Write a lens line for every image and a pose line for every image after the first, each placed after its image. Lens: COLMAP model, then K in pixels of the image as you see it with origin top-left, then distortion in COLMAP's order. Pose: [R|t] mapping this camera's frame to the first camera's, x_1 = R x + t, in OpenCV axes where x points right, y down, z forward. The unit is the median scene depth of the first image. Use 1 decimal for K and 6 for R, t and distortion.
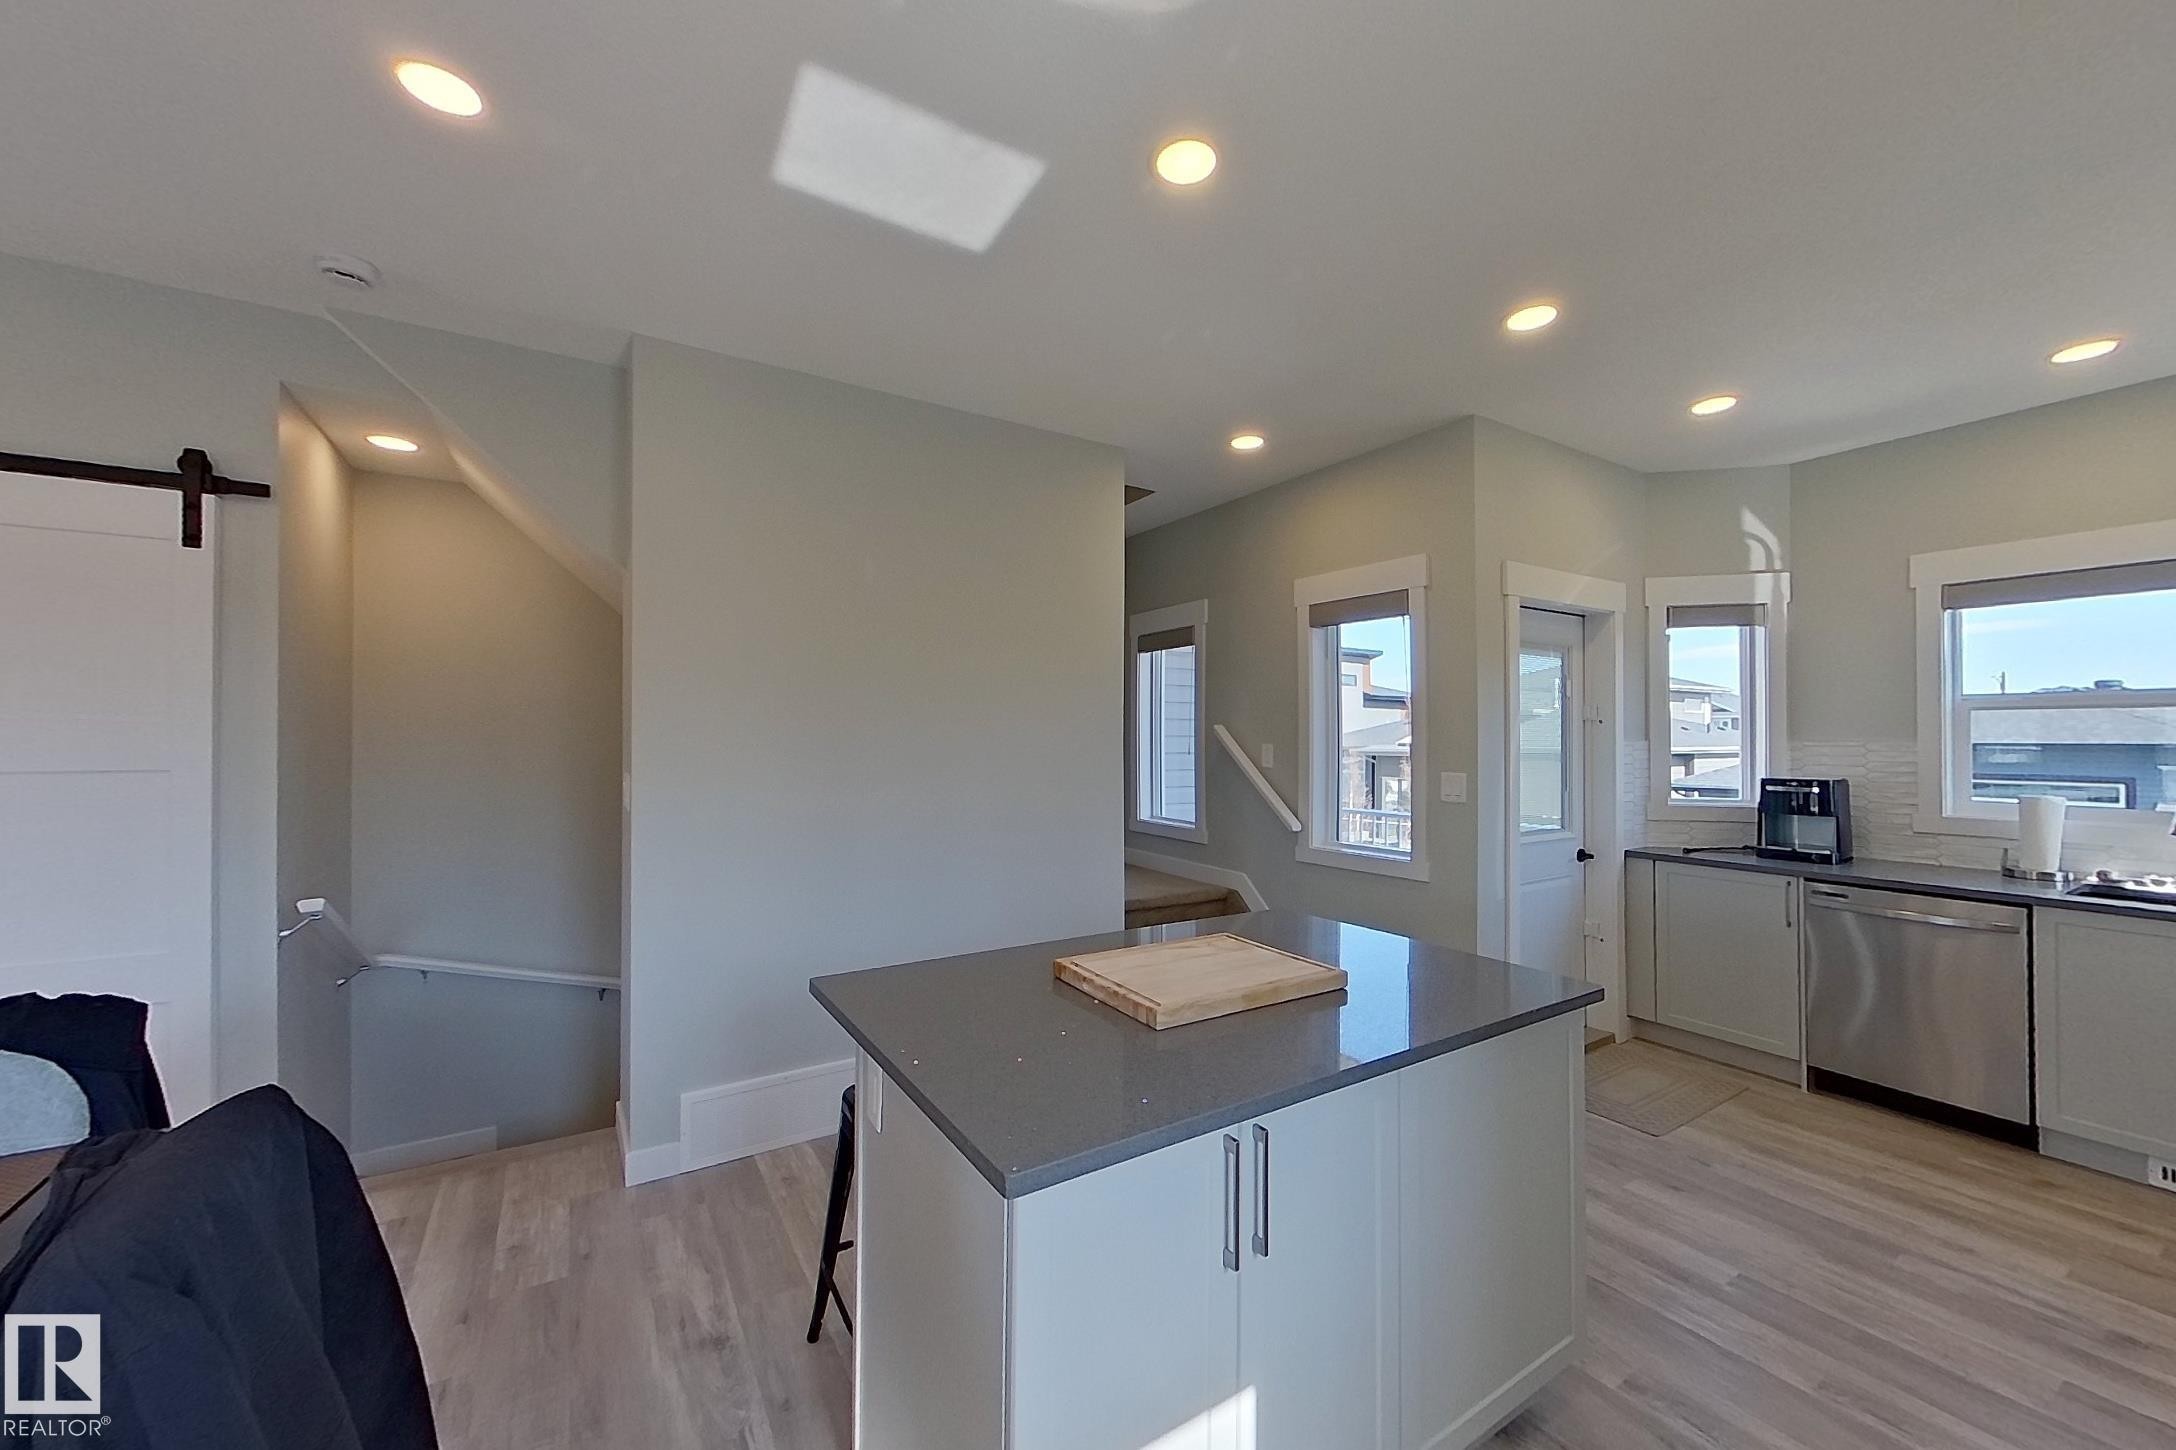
lens RADIAL K [[817.6, 0, 1102.8], [0, 817.6, 733.0], [0, 0, 1]] dist [0.004578, -0.000319]
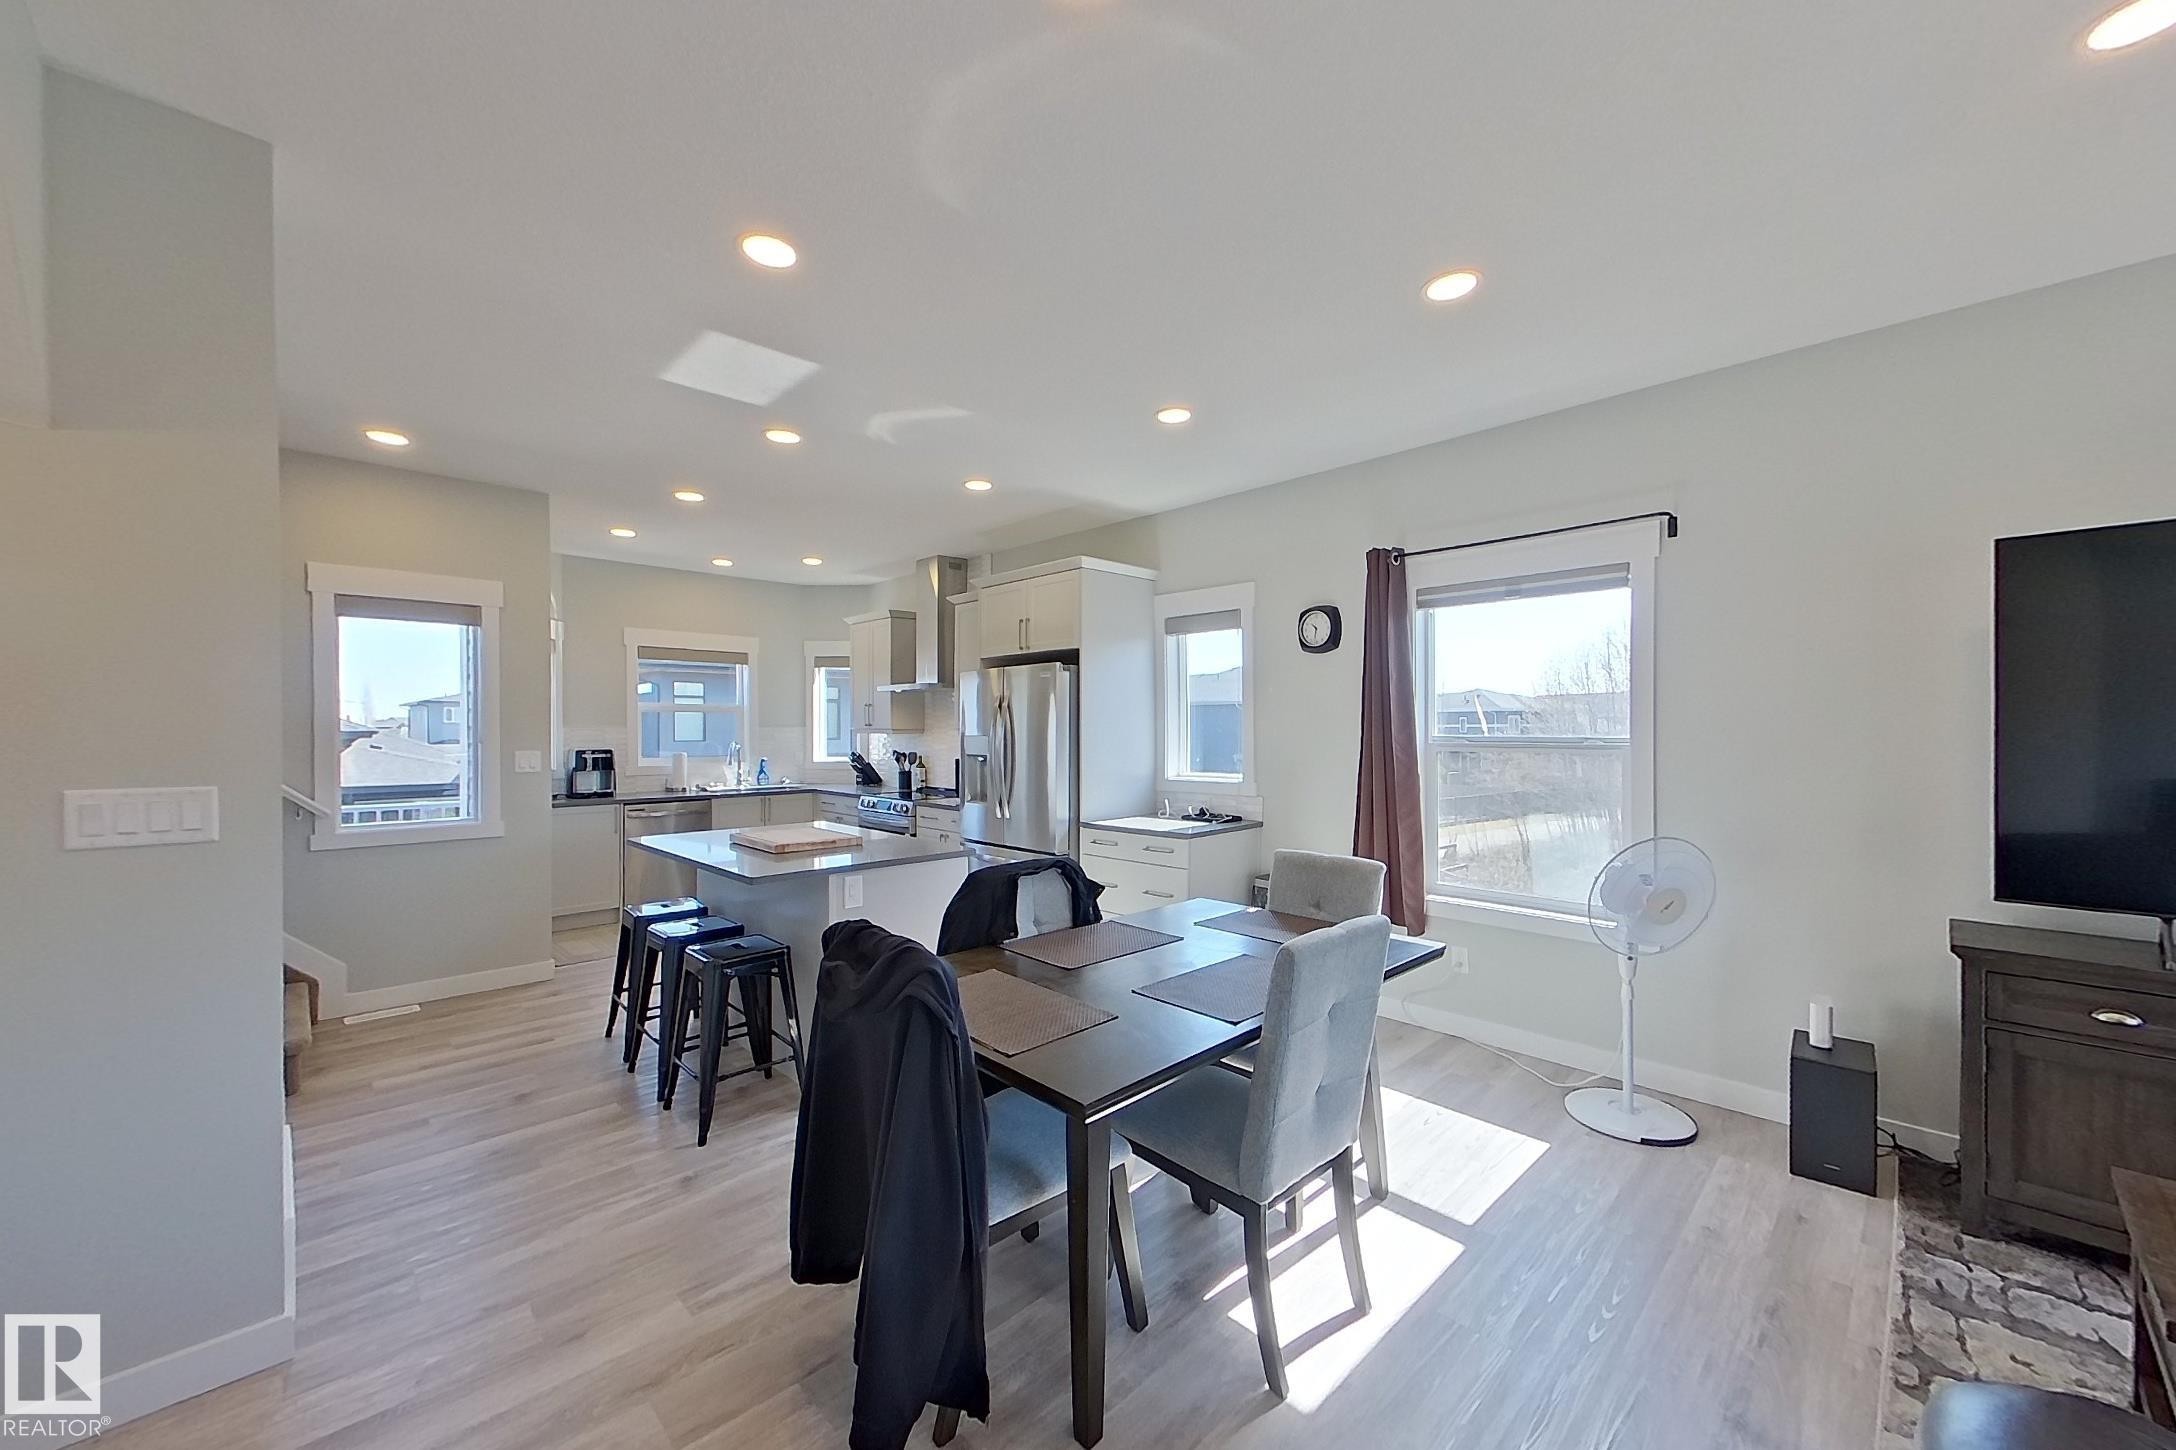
lens RADIAL K [[817.6, 0, 1093.0], [0, 817.6, 732.9], [0, 0, 1]] dist [0.004578, -0.000319]
pose [[-0.212898, -0.008458, 0.977038, -1.049735], [-0.009621, 0.999932, 0.006560, 0.000806], [-0.977027, -0.008004, -0.212965, 0.357504]]
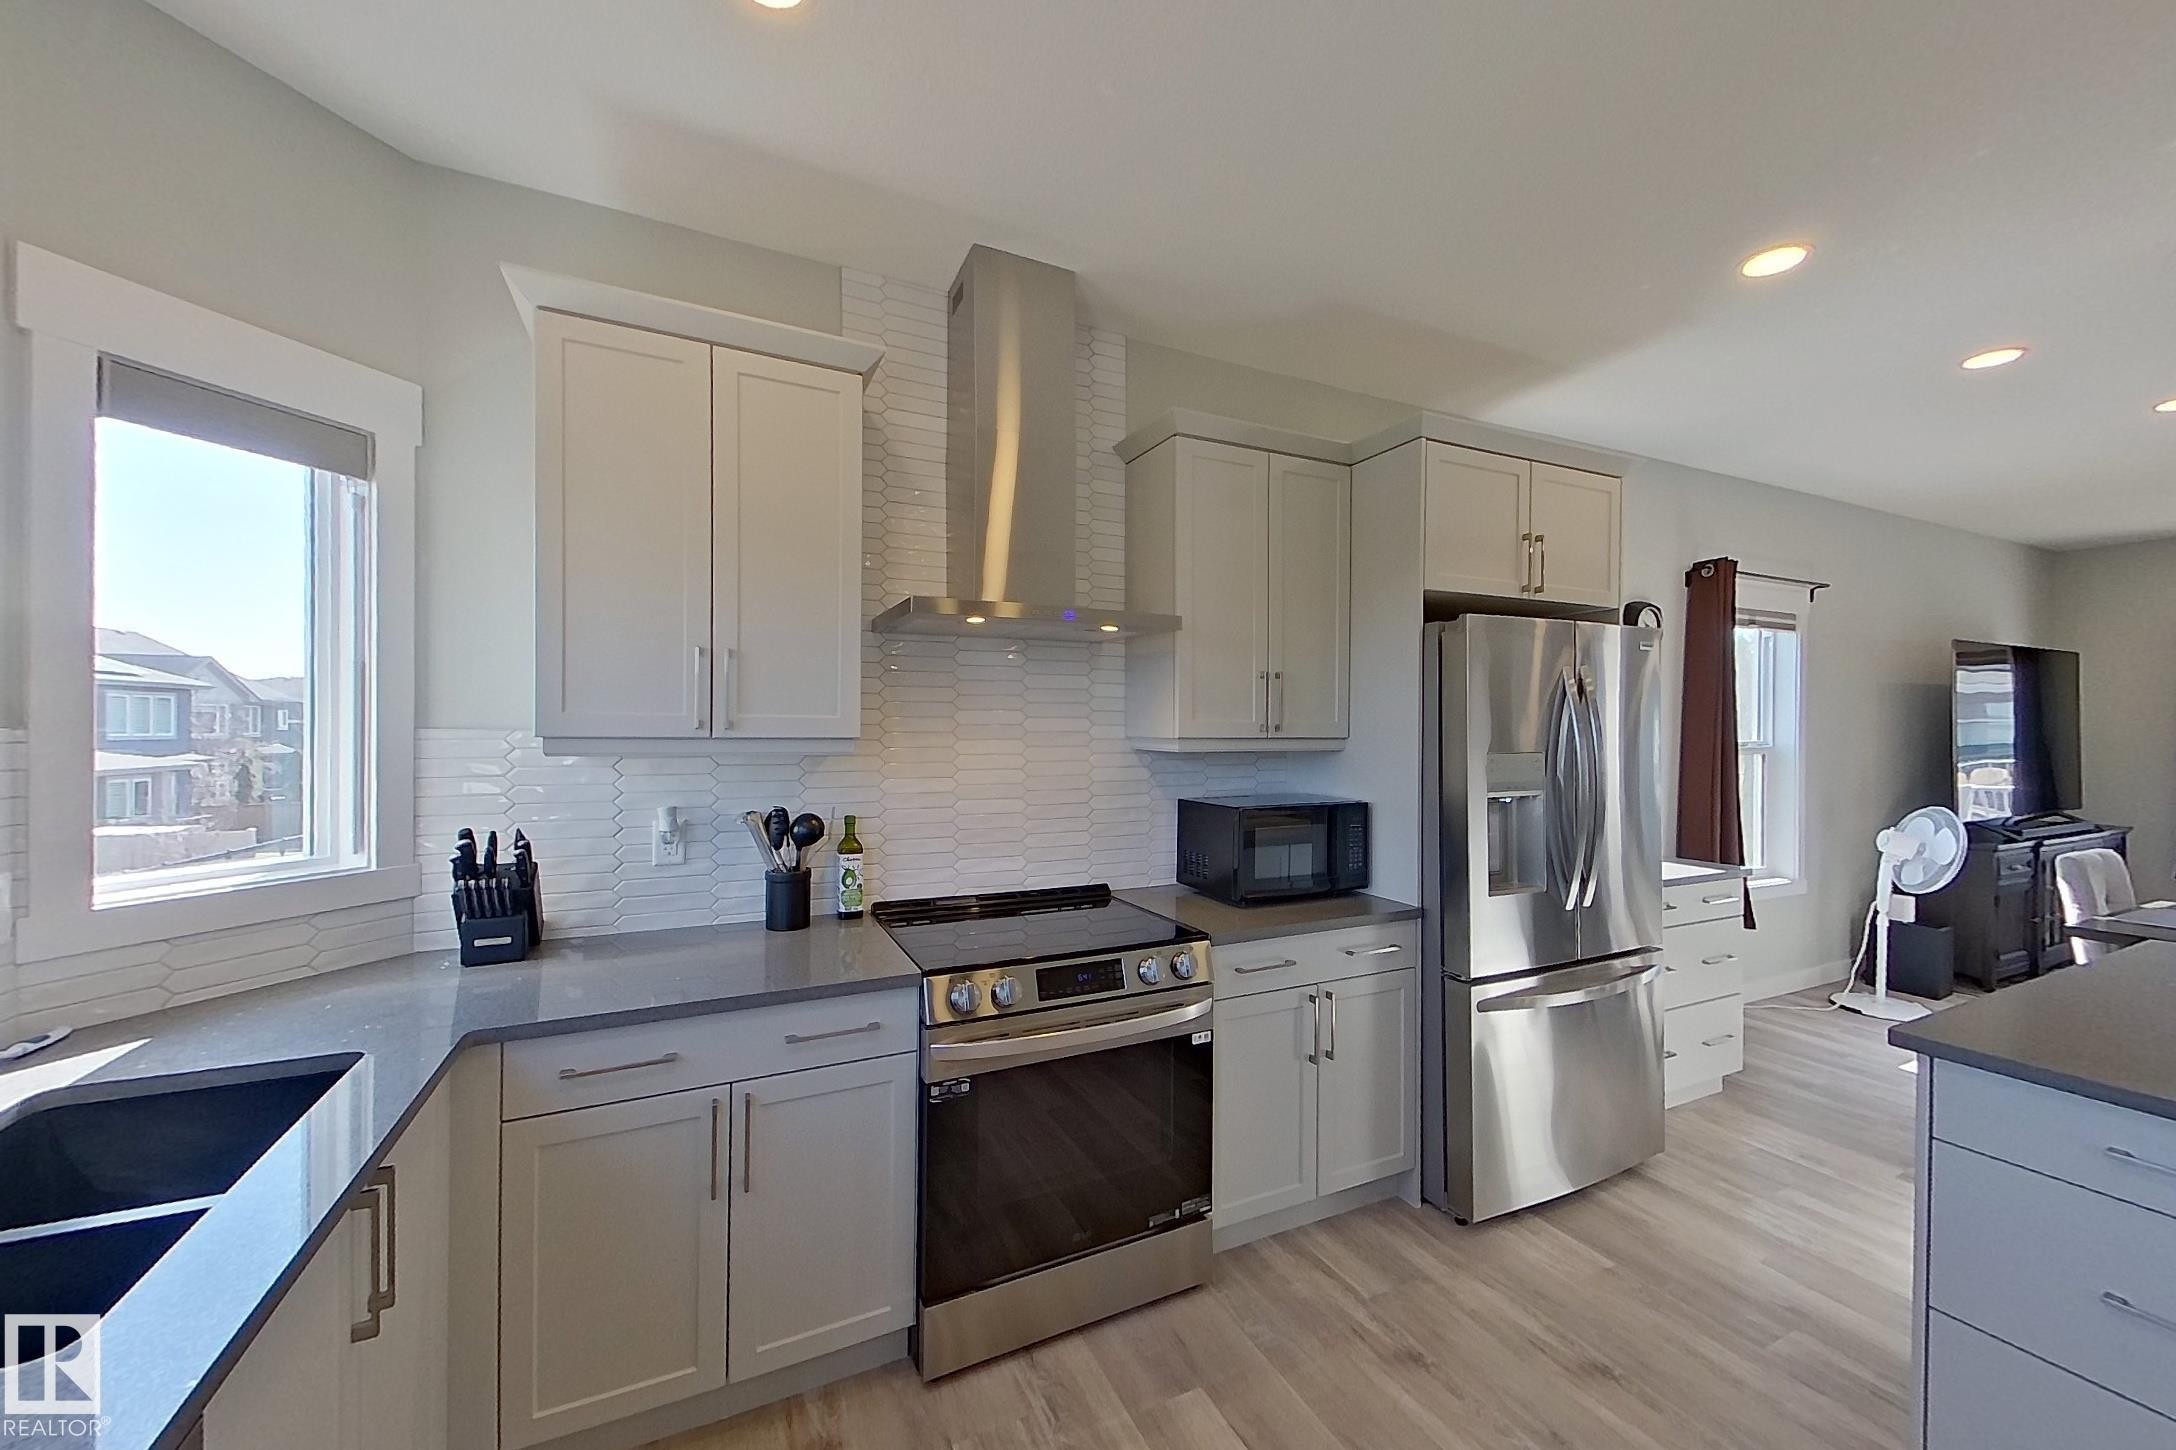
lens RADIAL K [[817.6, 0, 1098.6], [0, 817.6, 730.2], [0, 0, 1]] dist [0.004578, -0.000319]
pose [[-0.993826, -0.004355, 0.110867, 0.665871], [-0.004846, 0.999980, -0.004163, 0.002161], [-0.110847, -0.004674, -0.993827, 0.973648]]
